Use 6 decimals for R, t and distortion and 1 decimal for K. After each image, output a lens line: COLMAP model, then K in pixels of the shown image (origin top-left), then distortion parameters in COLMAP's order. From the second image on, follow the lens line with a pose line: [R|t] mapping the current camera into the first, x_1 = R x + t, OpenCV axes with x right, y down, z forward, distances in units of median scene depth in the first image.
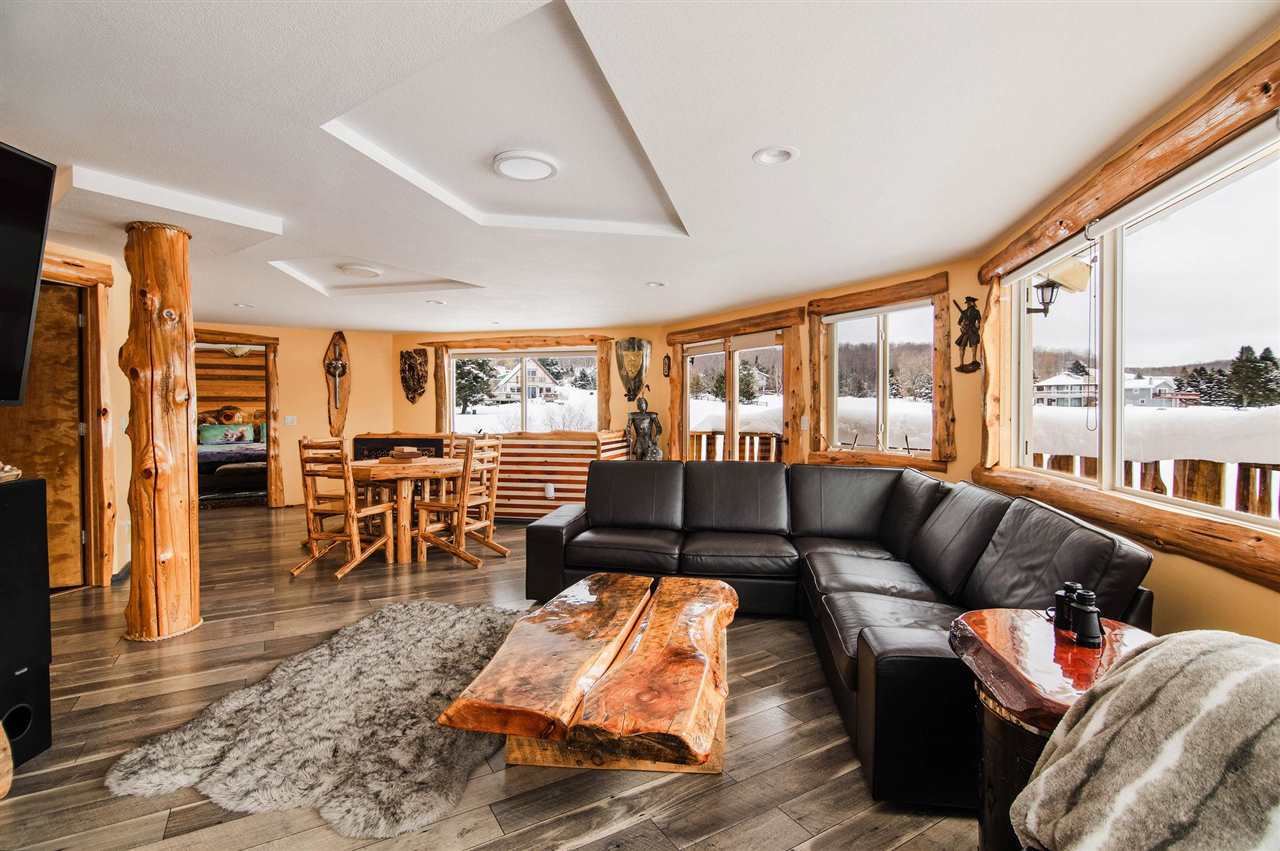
lens RADIAL K [[593.3, 0, 636.9], [0, 593.3, 416.1], [0, 0, 1]] dist [-0.012352, -0.000764]
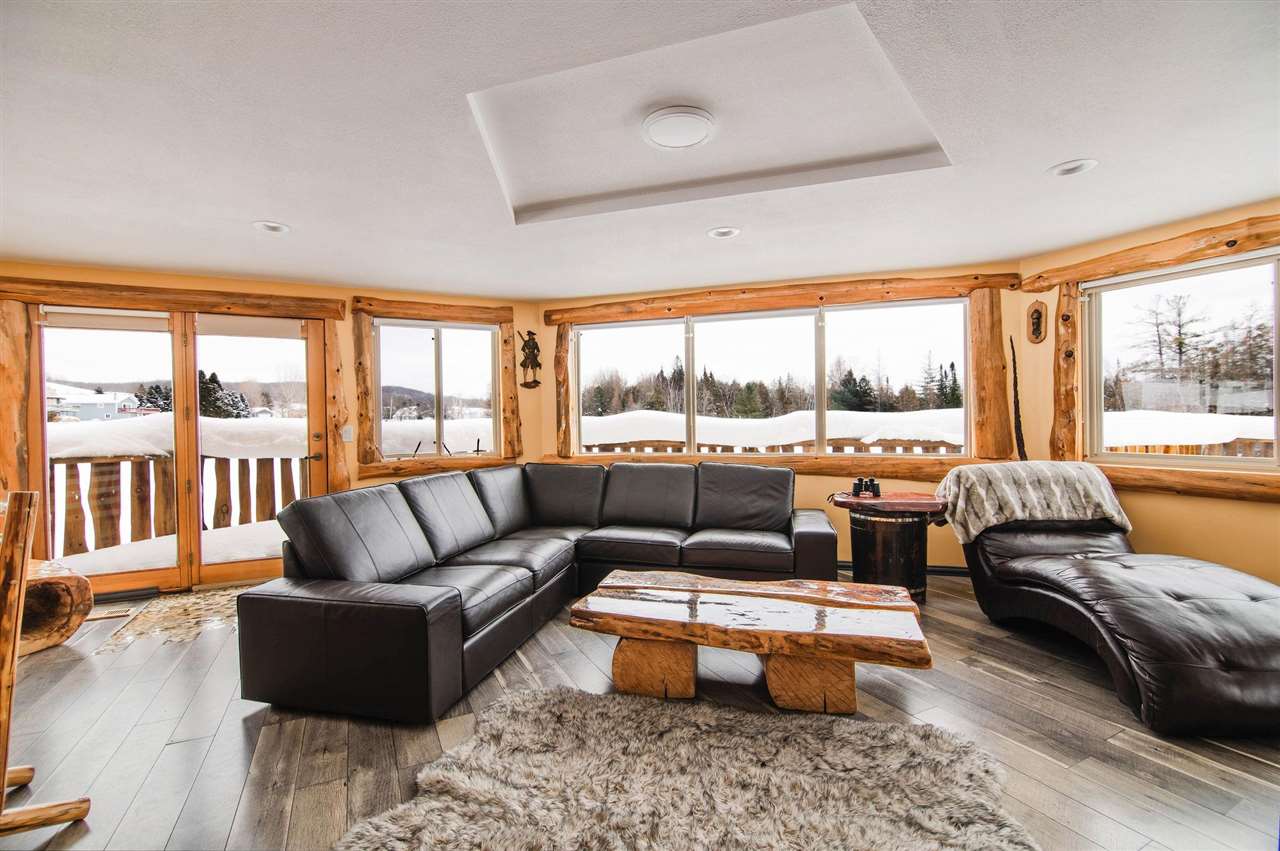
lens RADIAL K [[557.2, 0, 640.0], [0, 557.2, 432.5], [0, 0, 1]] dist [-0.012256, -0.000946]
pose [[0.069944, -0.027639, 0.997168, -0.524936], [0.023349, 0.999388, 0.026062, -0.001132], [-0.997278, 0.021460, 0.070546, 0.526828]]
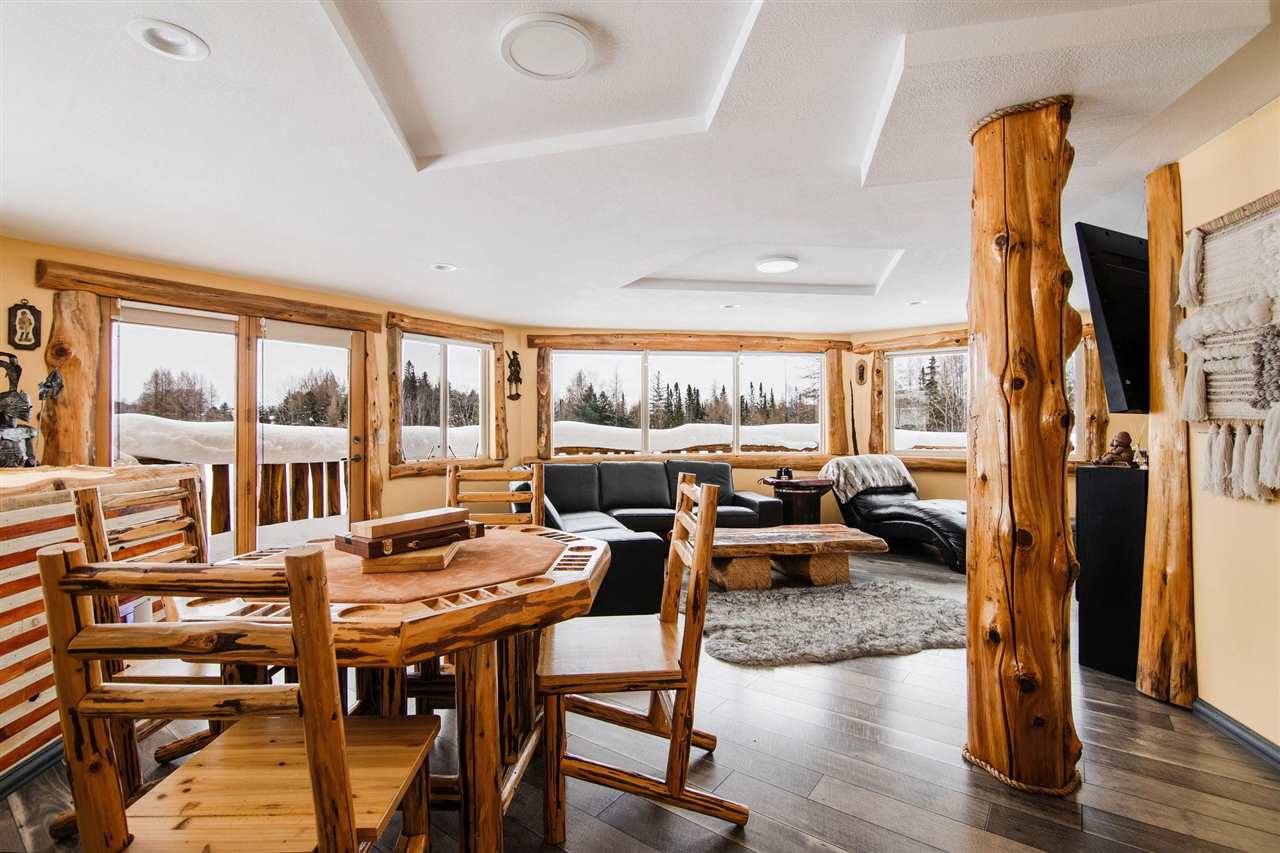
lens RADIAL K [[581.6, 0, 638.7], [0, 581.6, 429.9], [0, 0, 1]] dist [-0.011575, -0.000655]
pose [[-0.374073, -0.001124, 0.927399, -0.762364], [0.010374, 0.999932, 0.005397, -0.000543], [-0.927341, 0.011639, -0.374036, 0.996631]]
